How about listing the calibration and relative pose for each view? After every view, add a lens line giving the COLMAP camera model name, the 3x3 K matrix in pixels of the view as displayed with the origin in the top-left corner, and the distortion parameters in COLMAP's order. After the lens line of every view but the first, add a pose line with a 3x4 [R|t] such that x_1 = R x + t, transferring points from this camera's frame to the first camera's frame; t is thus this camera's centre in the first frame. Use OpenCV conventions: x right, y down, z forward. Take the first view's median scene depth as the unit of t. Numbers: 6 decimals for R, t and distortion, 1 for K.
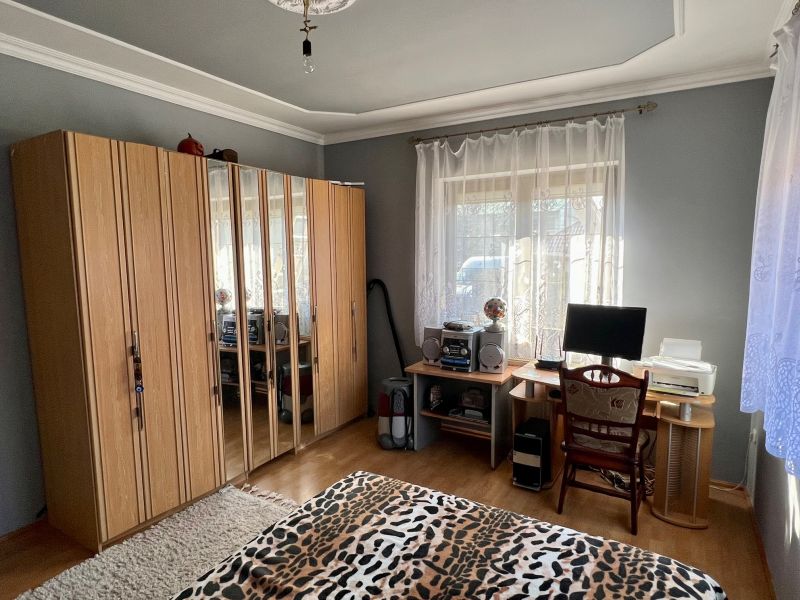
lens RADIAL K [[467.2, 0, 400.0], [0, 467.2, 303.2], [0, 0, 1]] dist [-0.001603, 0.000398]
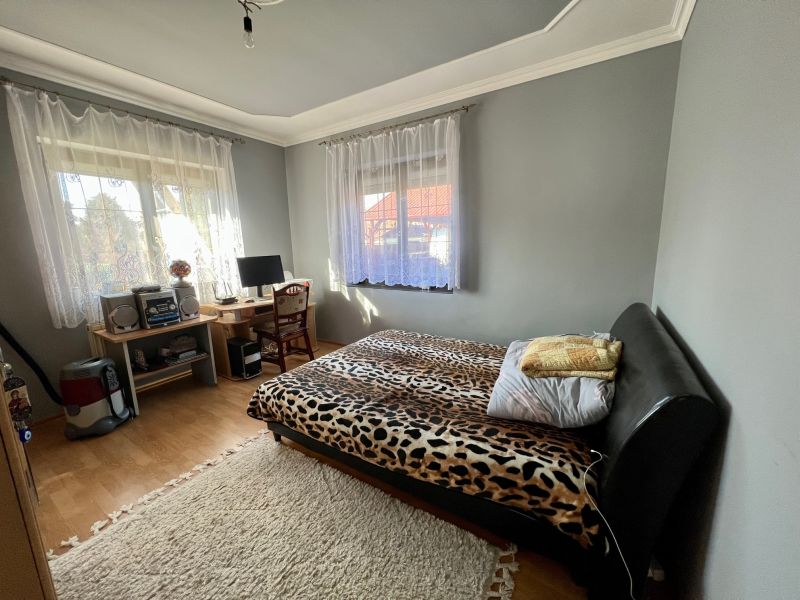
lens RADIAL K [[318.5, 0, 399.9], [0, 318.5, 295.2], [0, 0, 1]] dist [0.000896, -0.000014]
pose [[0.017424, -0.165830, 0.986000, -1.078326], [0.132594, 0.977823, 0.162112, 0.035092], [-0.991017, 0.127913, 0.039026, 0.672806]]
